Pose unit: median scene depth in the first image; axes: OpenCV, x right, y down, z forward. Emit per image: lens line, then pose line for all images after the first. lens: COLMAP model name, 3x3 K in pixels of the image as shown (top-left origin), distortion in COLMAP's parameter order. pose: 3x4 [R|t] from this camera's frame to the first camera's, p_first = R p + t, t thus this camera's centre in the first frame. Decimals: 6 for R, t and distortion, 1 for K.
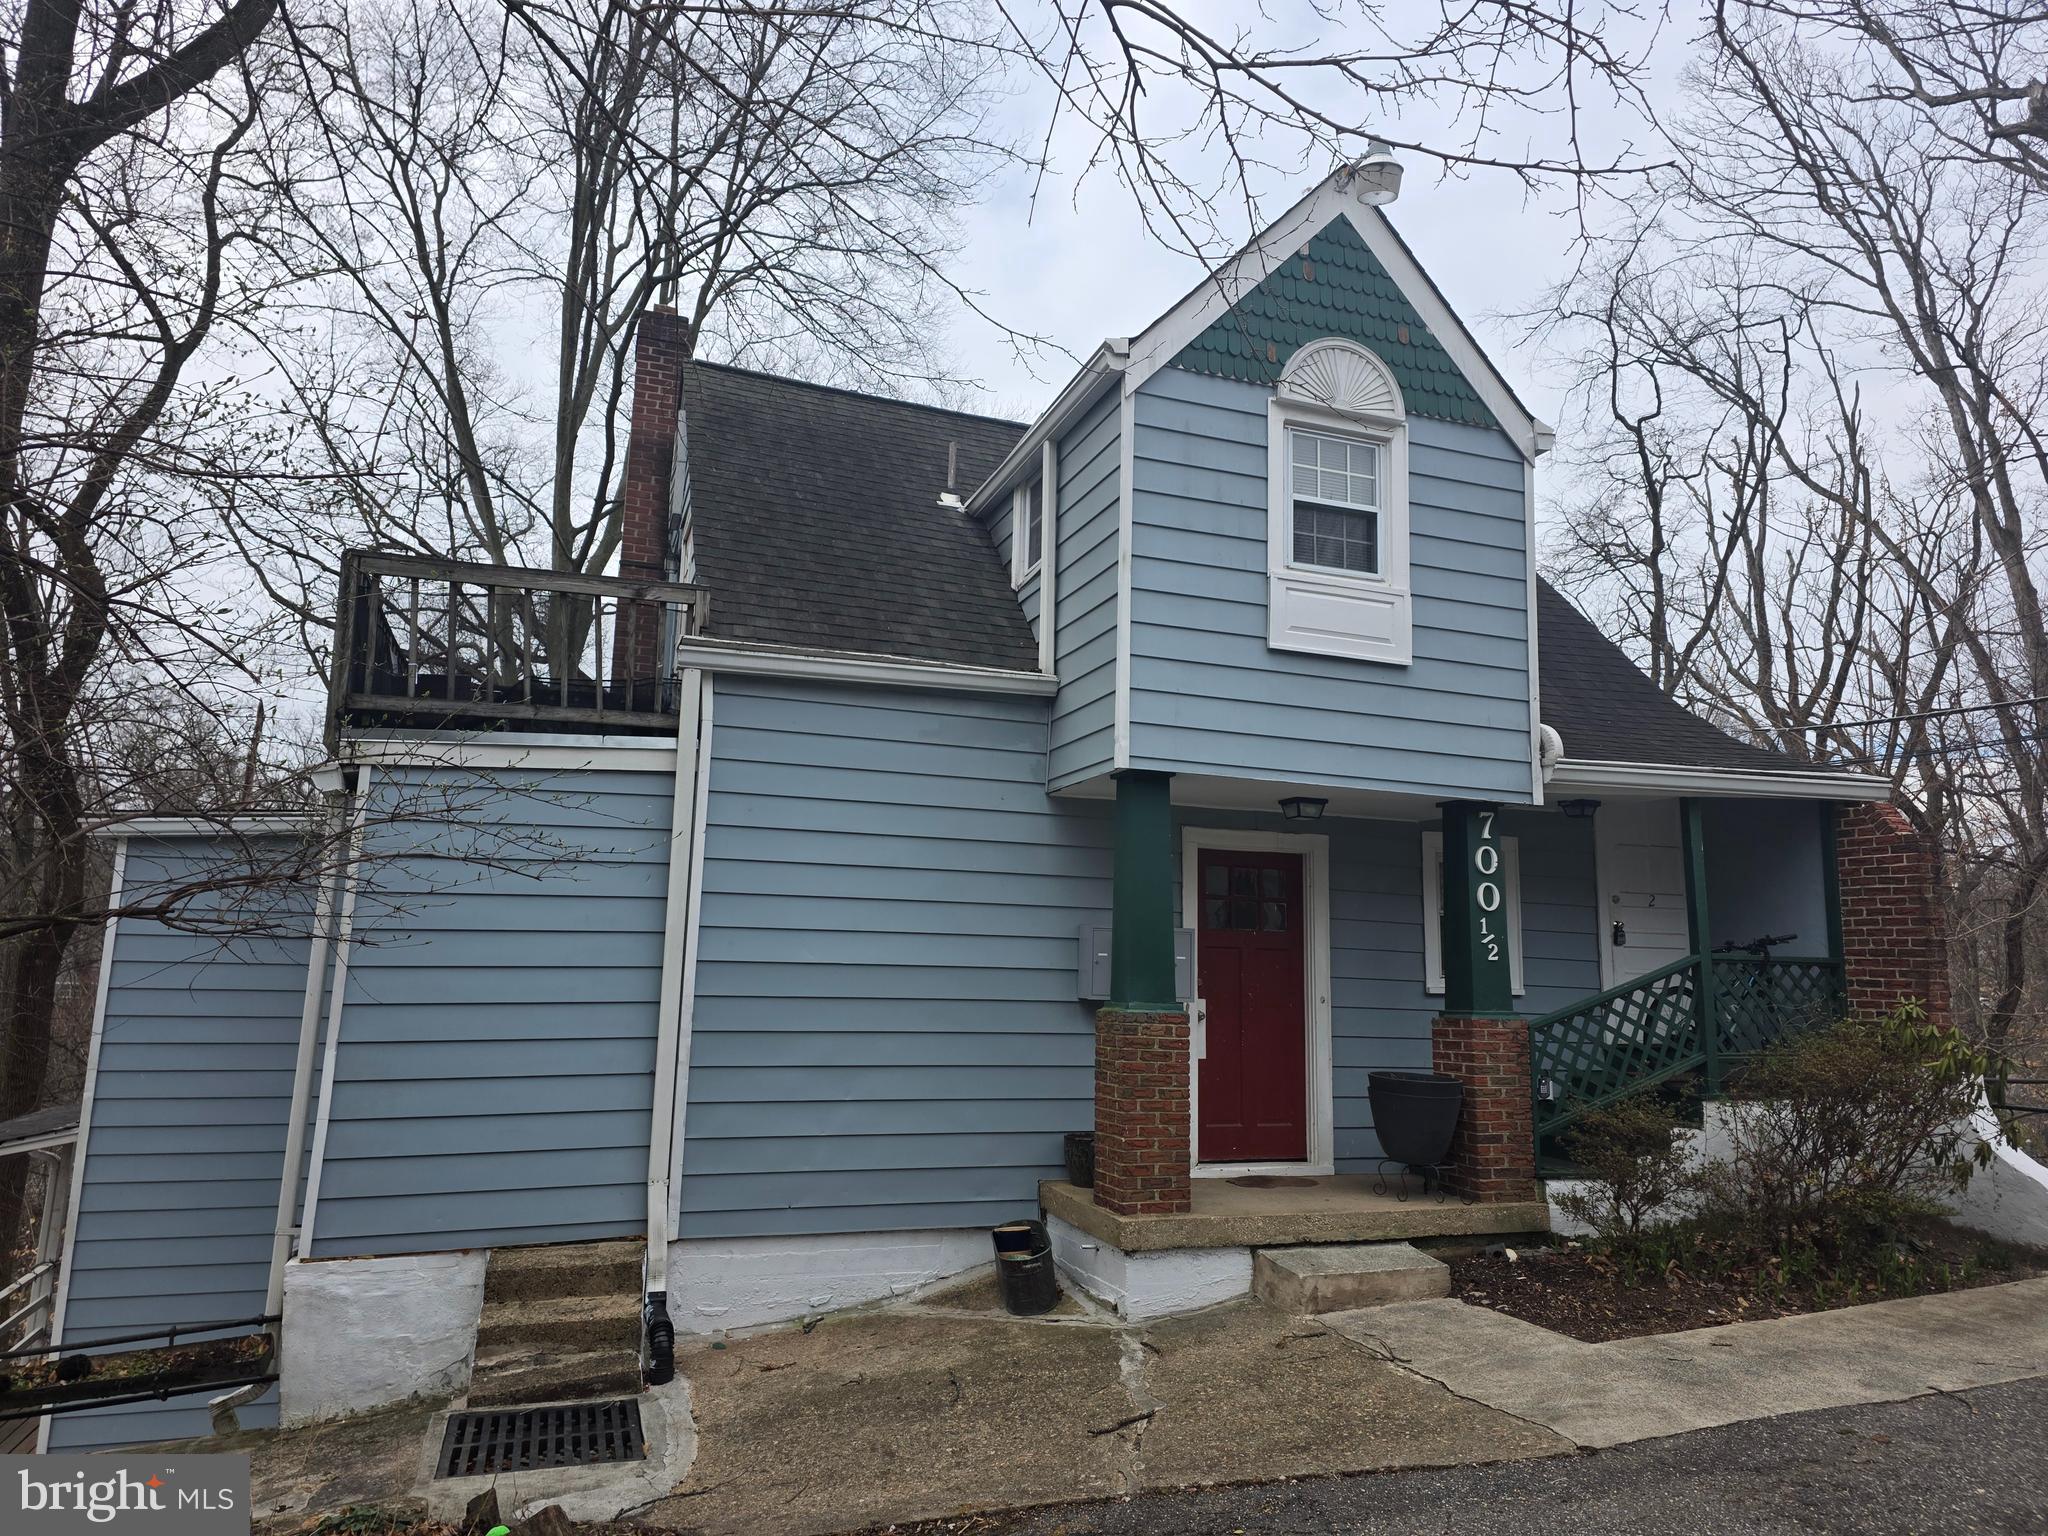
lens RADIAL K [[1375.9, 0, 1041.3], [0, 1375.9, 774.3], [0, 0, 1]] dist [0.069292, -0.063677]
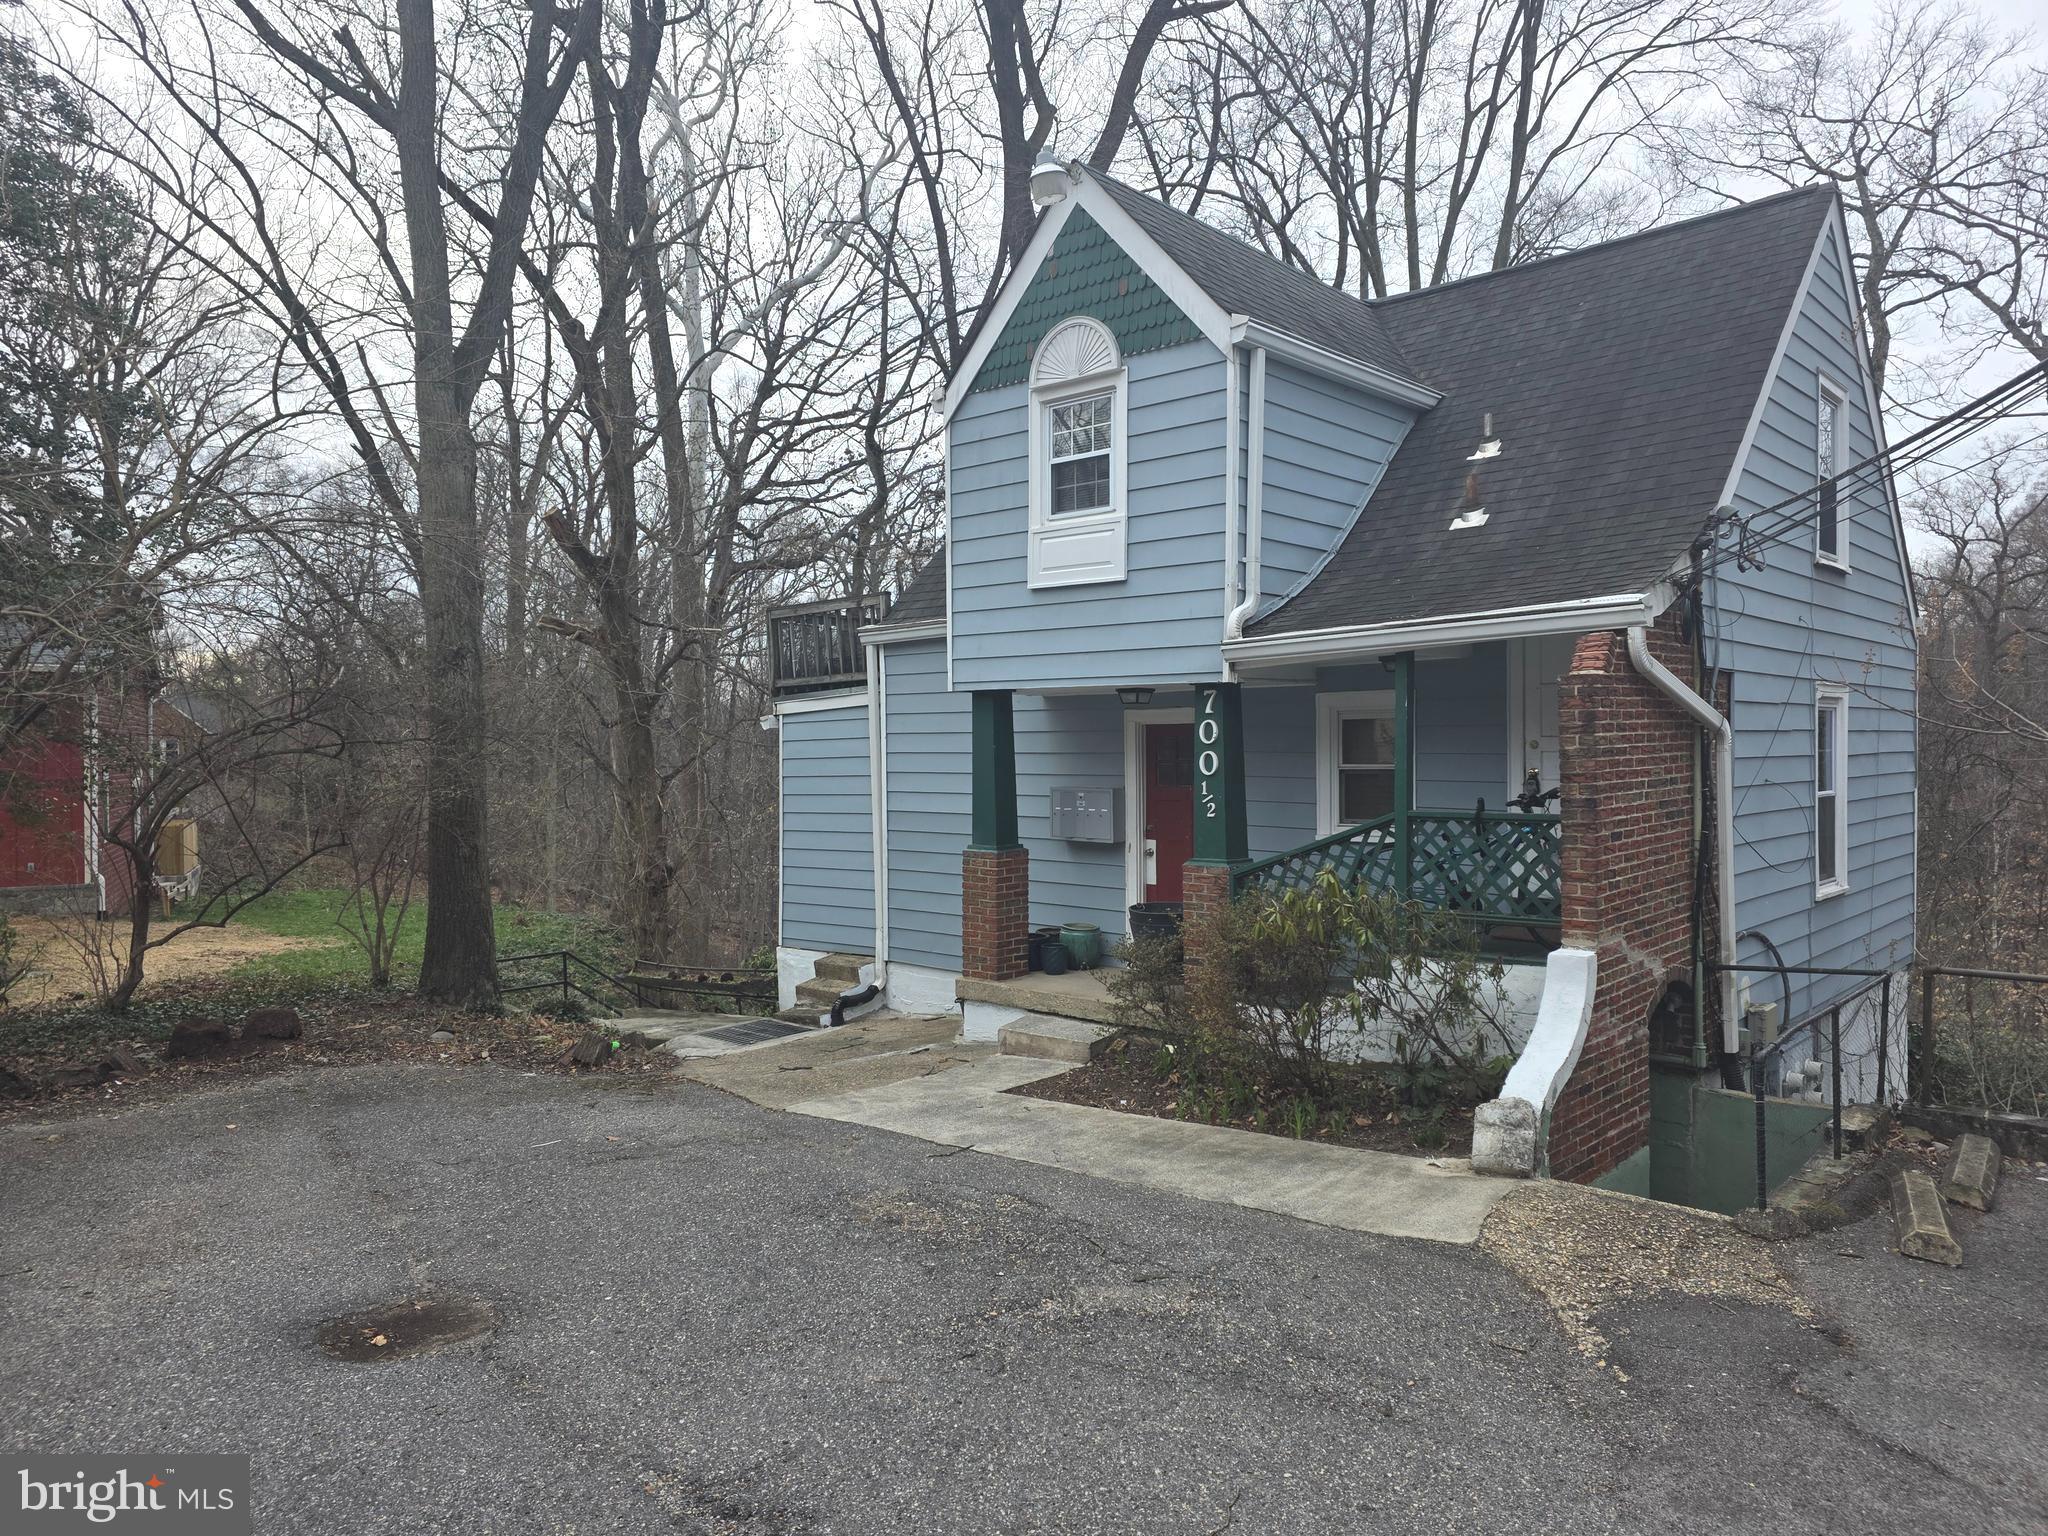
lens RADIAL K [[1375.9, 0, 1041.3], [0, 1375.9, 774.3], [0, 0, 1]] dist [0.069292, -0.063677]
pose [[0.467996, -0.006393, -0.883707, 1.297759], [0.158023, 0.984463, 0.076564, -0.013773], [0.869487, -0.175478, 0.461735, 0.342221]]
